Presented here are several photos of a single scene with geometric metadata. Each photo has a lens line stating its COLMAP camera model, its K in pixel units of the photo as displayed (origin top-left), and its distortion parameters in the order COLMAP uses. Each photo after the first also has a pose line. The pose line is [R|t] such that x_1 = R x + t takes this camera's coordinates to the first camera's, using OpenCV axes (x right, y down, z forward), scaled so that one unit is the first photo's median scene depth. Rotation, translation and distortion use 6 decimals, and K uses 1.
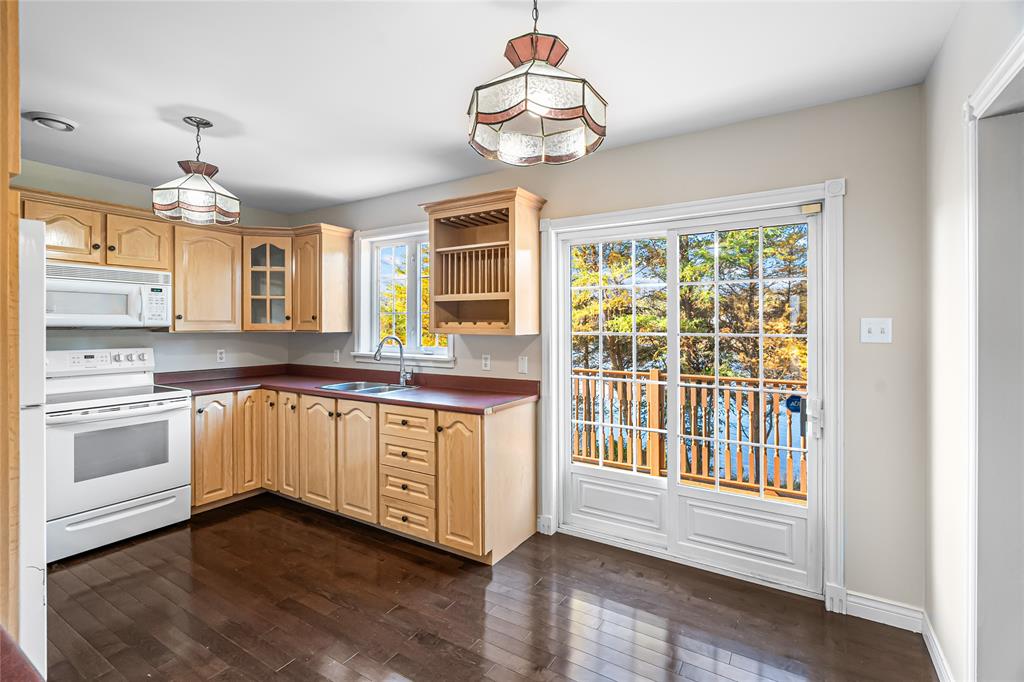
lens RADIAL K [[467.1, 0, 516.7], [0, 467.1, 330.3], [0, 0, 1]] dist [-0.013217, 0.000189]
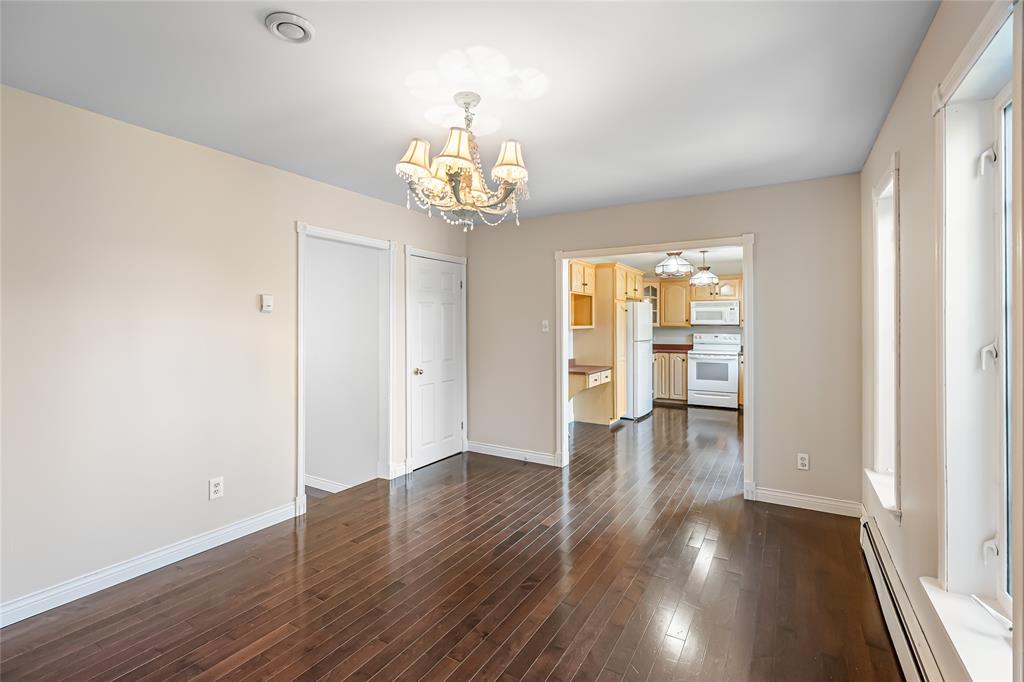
lens RADIAL K [[467.1, 0, 498.4], [0, 467.1, 323.6], [0, 0, 1]] dist [-0.013217, 0.000189]
pose [[-0.007571, -0.002688, -0.999968, 1.597386], [-0.009582, 0.999951, -0.002616, 0.004201], [0.999925, 0.009562, -0.007596, -0.169668]]
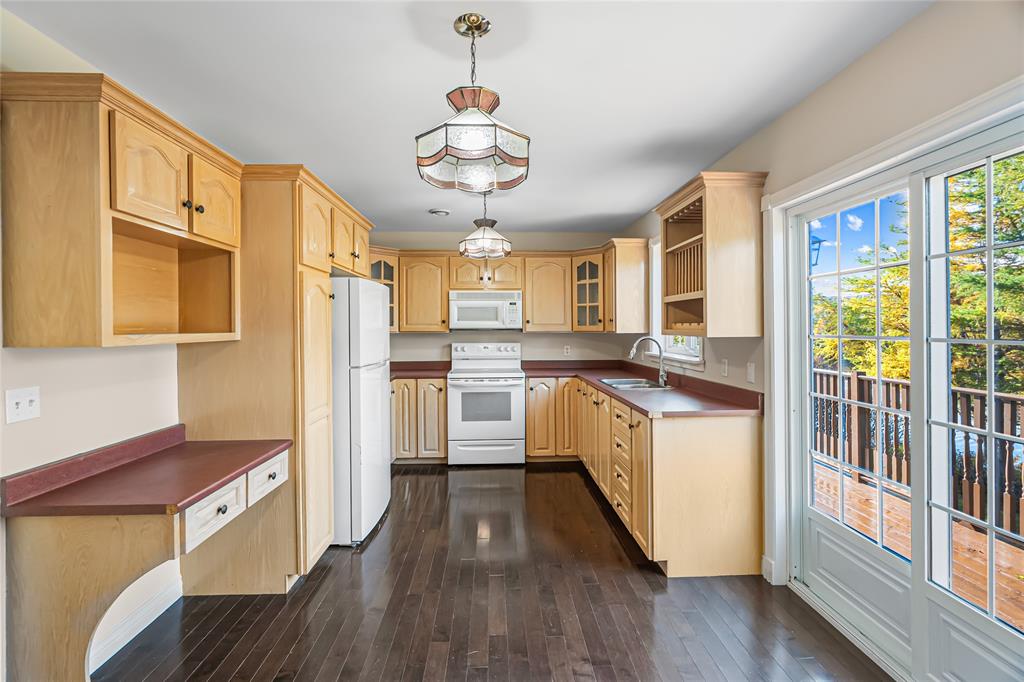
lens RADIAL K [[467.1, 0, 514.7], [0, 467.1, 334.7], [0, 0, 1]] dist [-0.013217, 0.000189]
pose [[0.561336, 0.008411, -0.827546, 0.459706], [-0.002762, 0.999962, 0.008291, -0.000535], [0.827584, -0.002369, 0.561337, 0.169133]]
